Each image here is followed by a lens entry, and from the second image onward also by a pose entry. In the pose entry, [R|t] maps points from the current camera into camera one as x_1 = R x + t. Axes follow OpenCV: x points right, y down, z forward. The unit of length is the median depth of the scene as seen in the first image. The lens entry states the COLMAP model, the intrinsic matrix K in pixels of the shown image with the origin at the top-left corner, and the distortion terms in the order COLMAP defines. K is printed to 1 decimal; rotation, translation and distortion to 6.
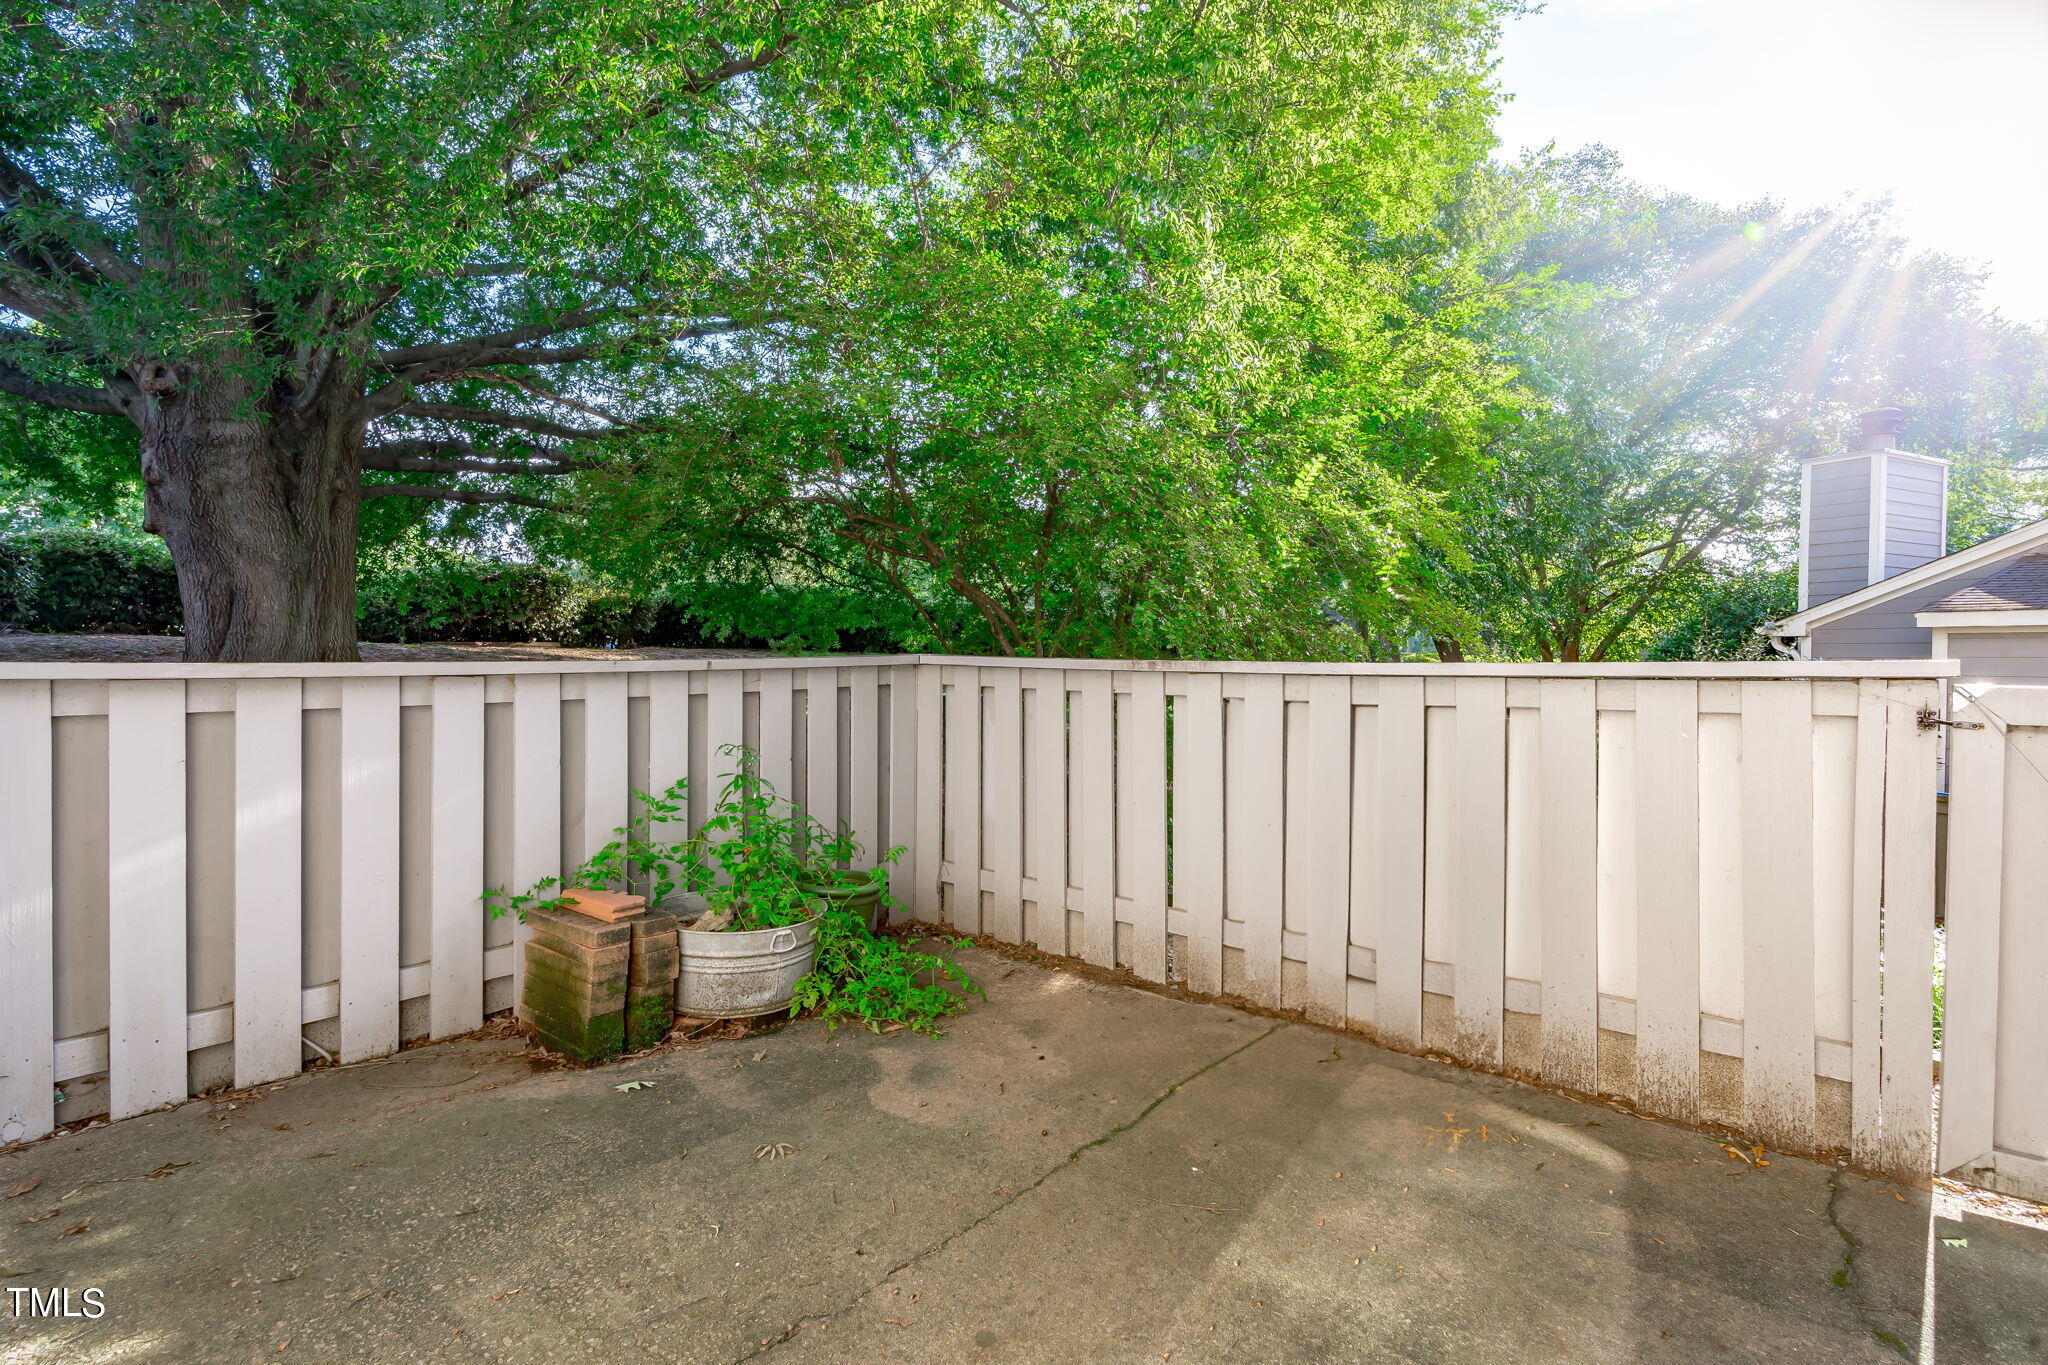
lens RADIAL K [[913.4, 0, 1014.6], [0, 913.4, 677.0], [0, 0, 1]] dist [-0.005049, -0.000287]
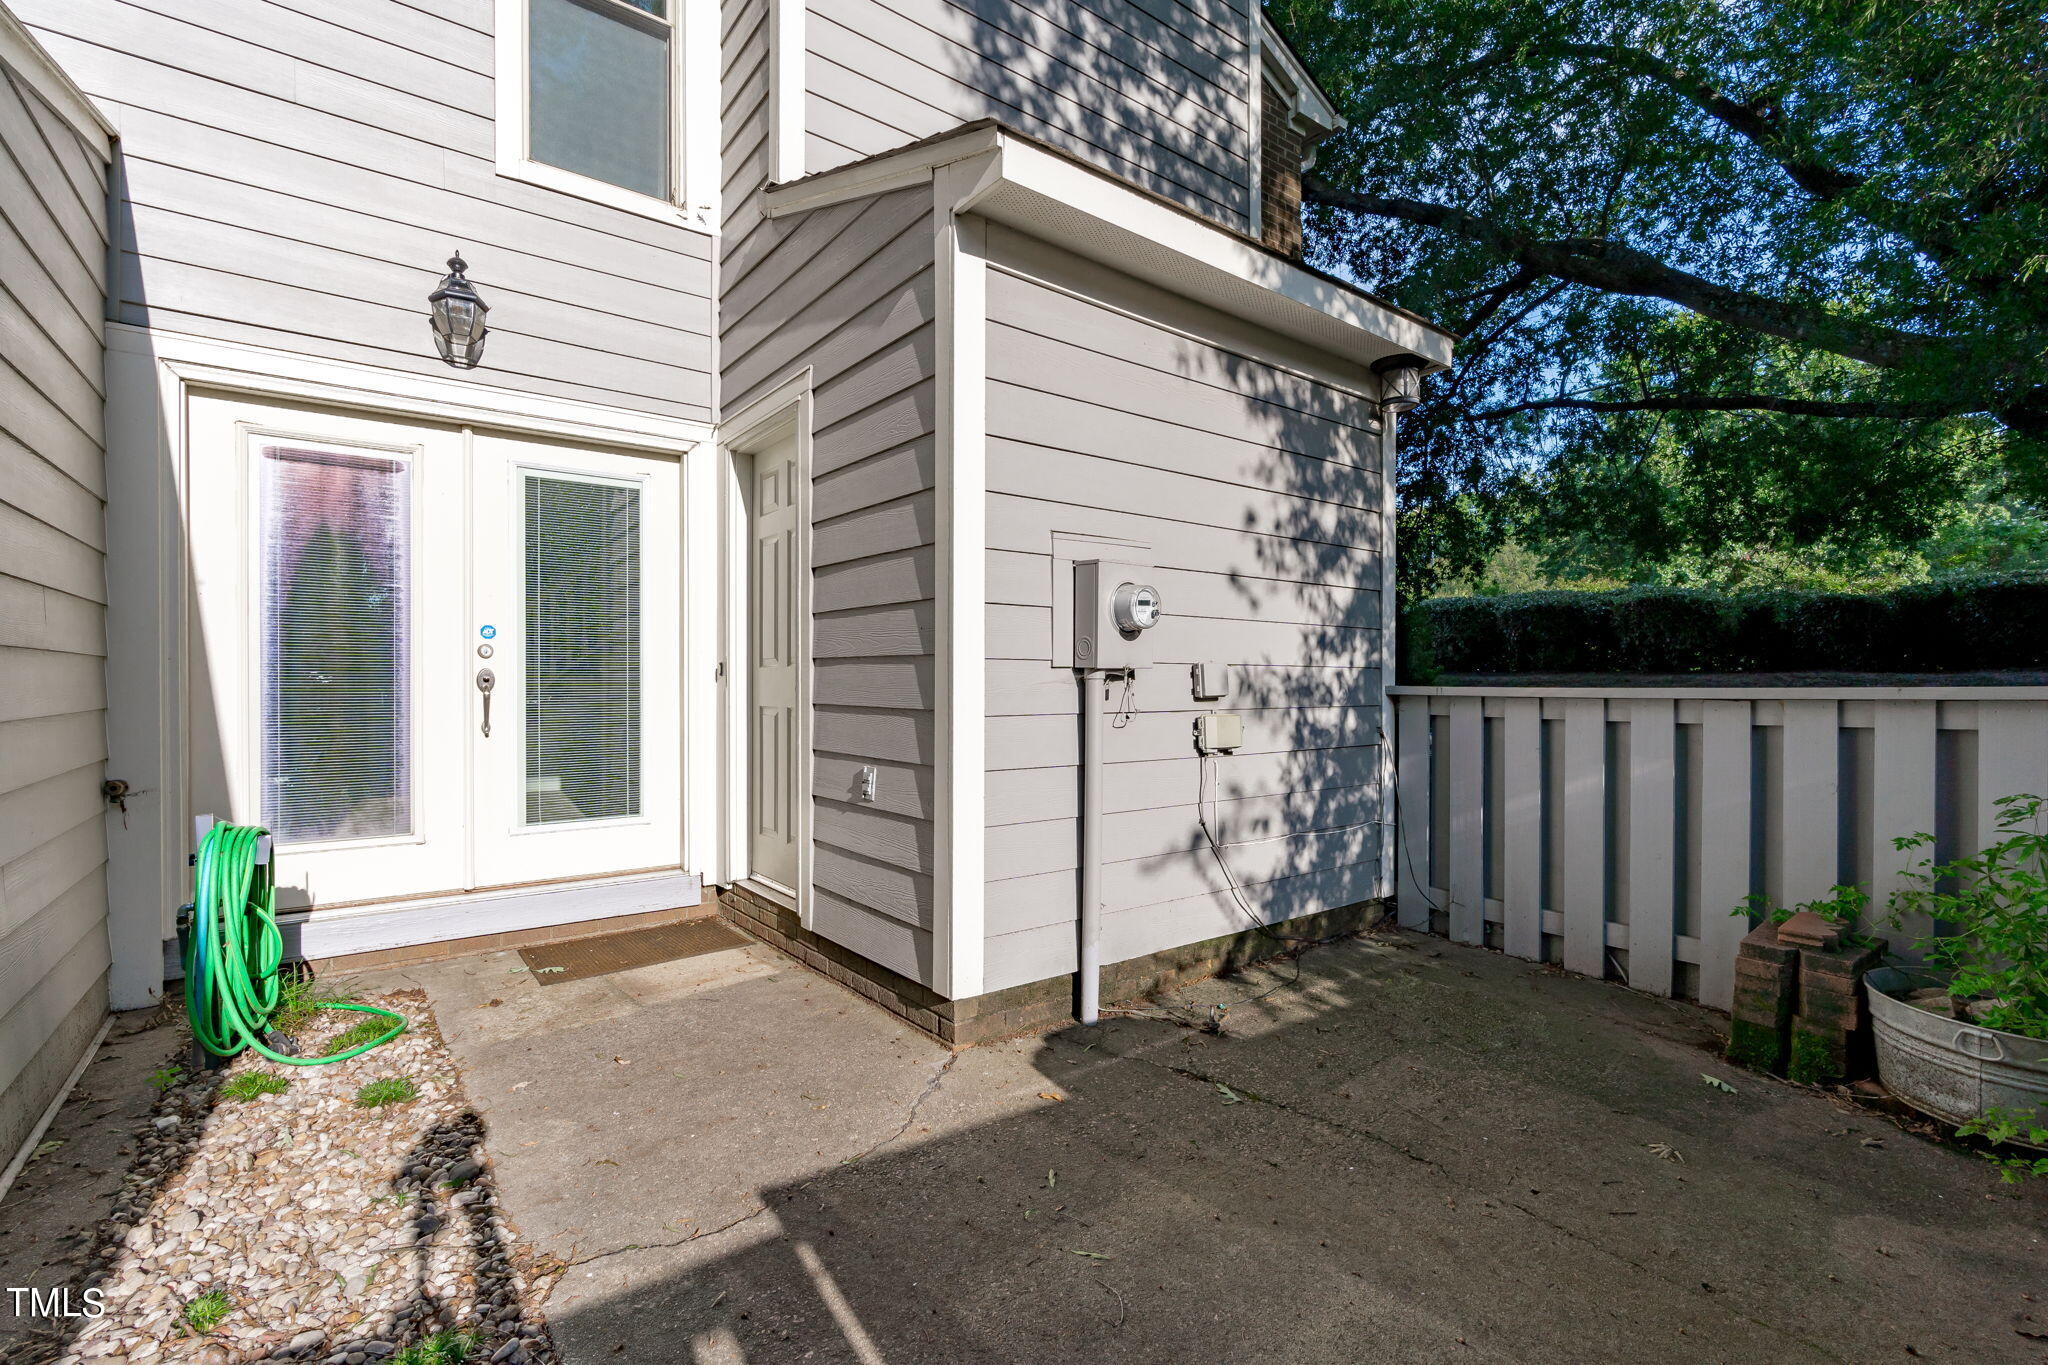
lens RADIAL K [[913.4, 0, 1018.9], [0, 913.4, 681.5], [0, 0, 1]] dist [-0.005049, -0.000287]
pose [[-0.222302, 0.001958, -0.974976, 0.740550], [-0.010674, 0.999933, 0.004442, -0.020478], [0.974919, 0.011394, -0.222266, 0.392628]]
